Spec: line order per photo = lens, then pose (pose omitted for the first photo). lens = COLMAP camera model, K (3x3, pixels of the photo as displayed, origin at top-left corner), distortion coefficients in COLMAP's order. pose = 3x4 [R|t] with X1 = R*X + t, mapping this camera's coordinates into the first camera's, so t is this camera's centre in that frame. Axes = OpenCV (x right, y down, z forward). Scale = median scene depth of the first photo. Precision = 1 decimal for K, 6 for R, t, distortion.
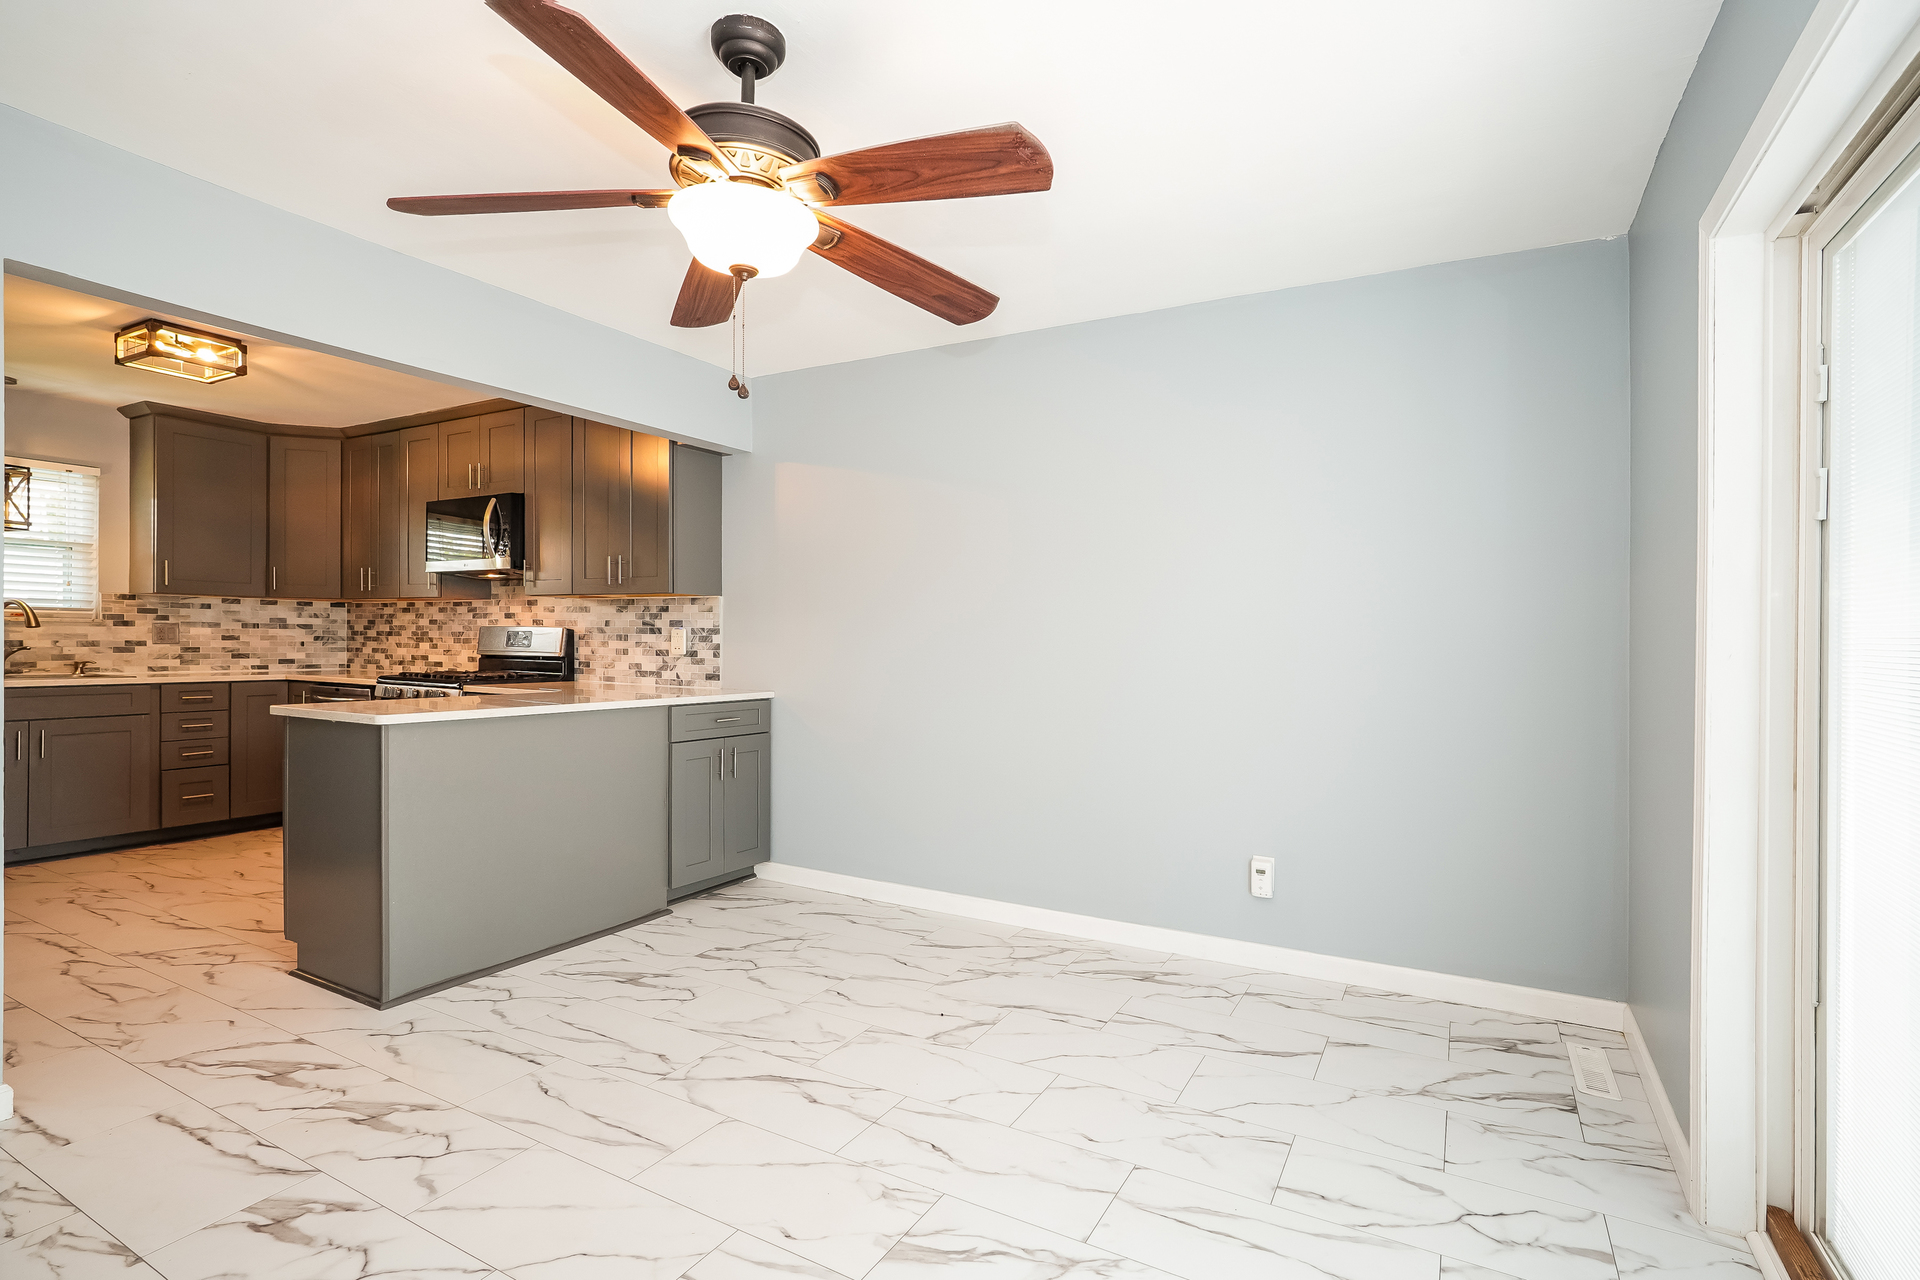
lens RADIAL K [[904.8, 0, 968.1], [0, 904.8, 630.6], [0, 0, 1]] dist [-0.004446, 0.005481]
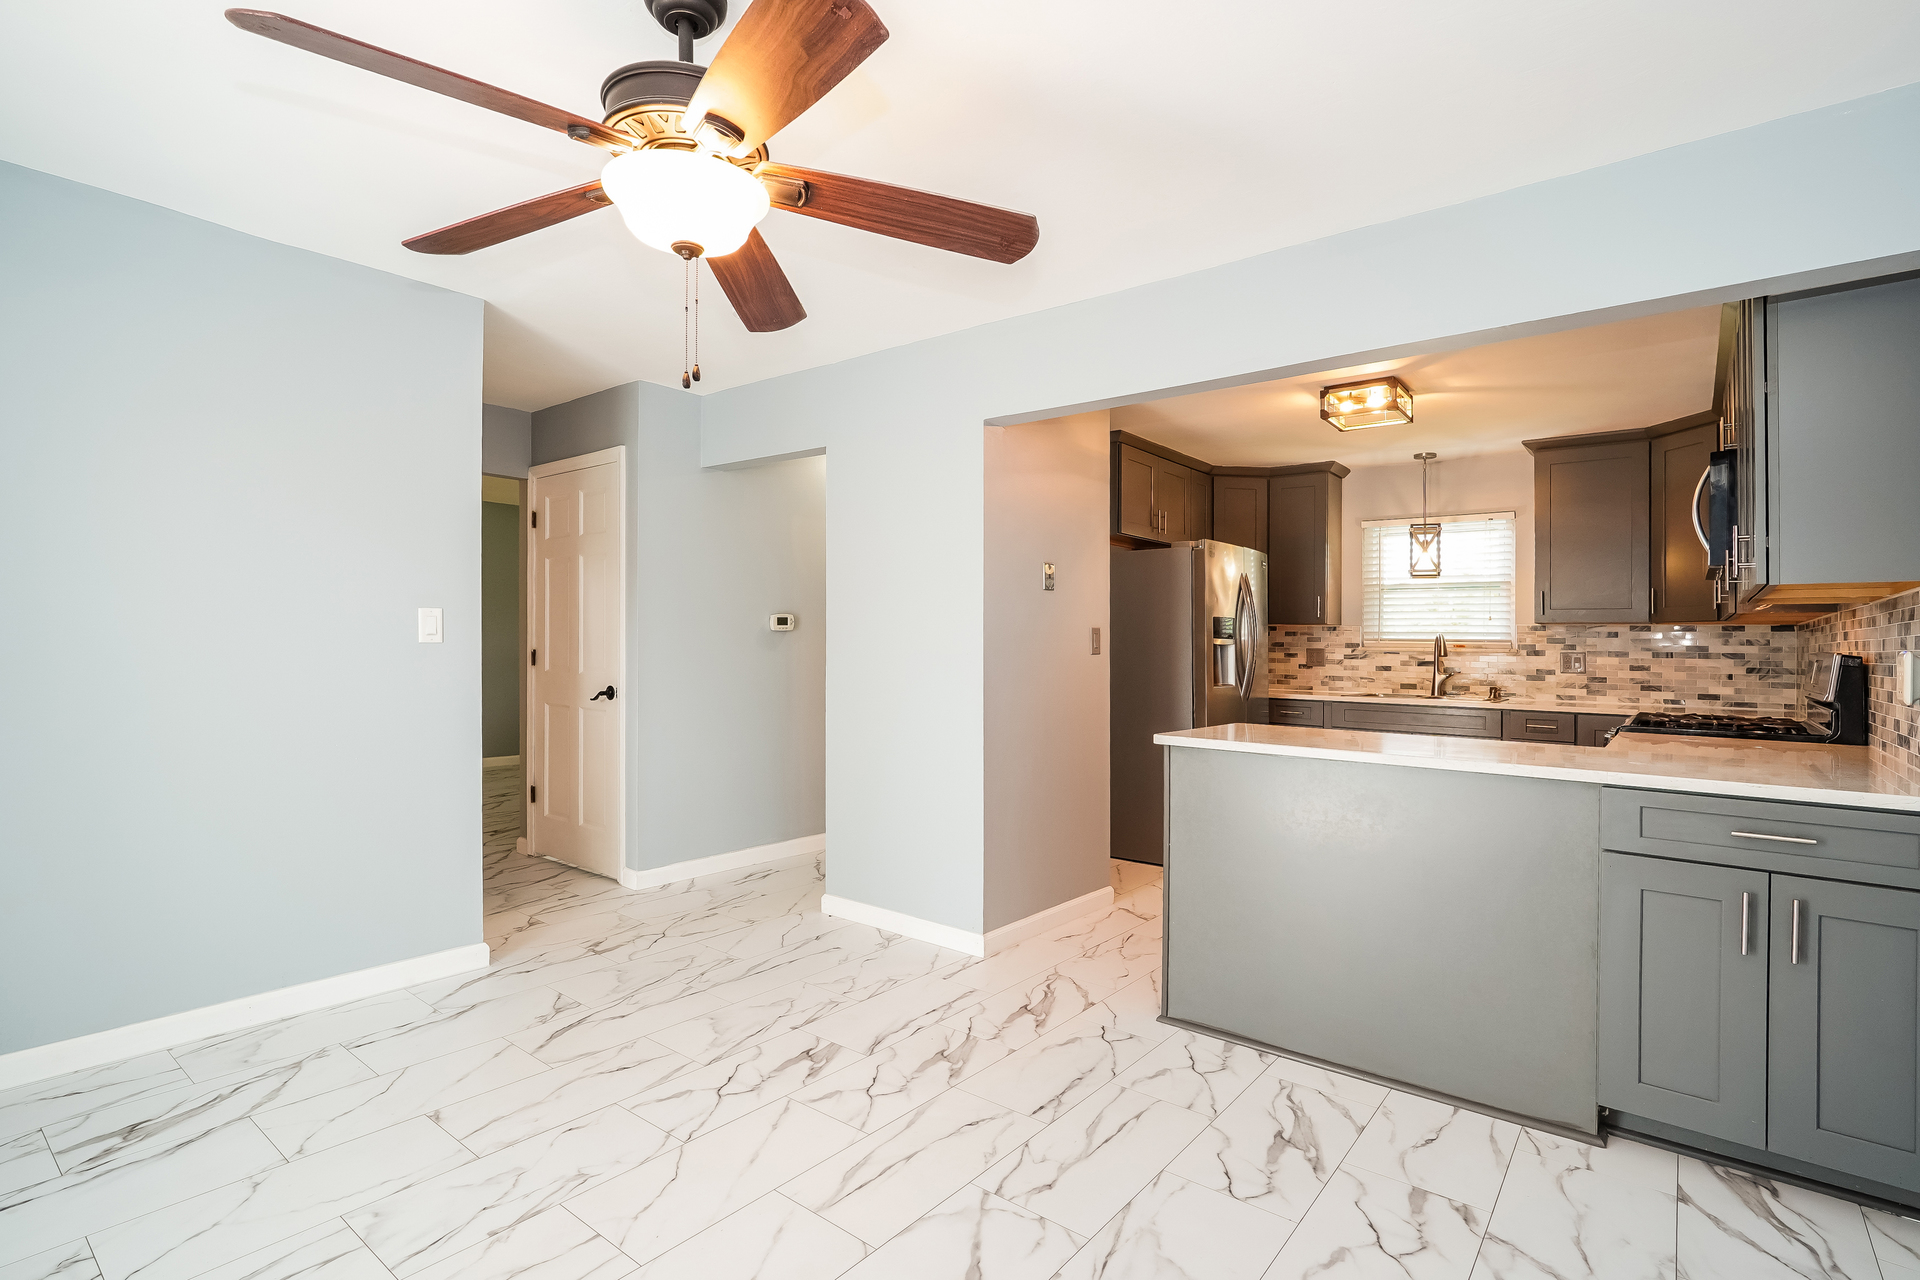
lens RADIAL K [[904.8, 0, 969.0], [0, 904.8, 655.4], [0, 0, 1]] dist [-0.004446, 0.005481]
pose [[-0.148853, -0.004080, -0.988851, 0.212372], [-0.006454, 0.999974, -0.003154, 0.002303], [0.988838, 0.005912, -0.148876, 0.480831]]
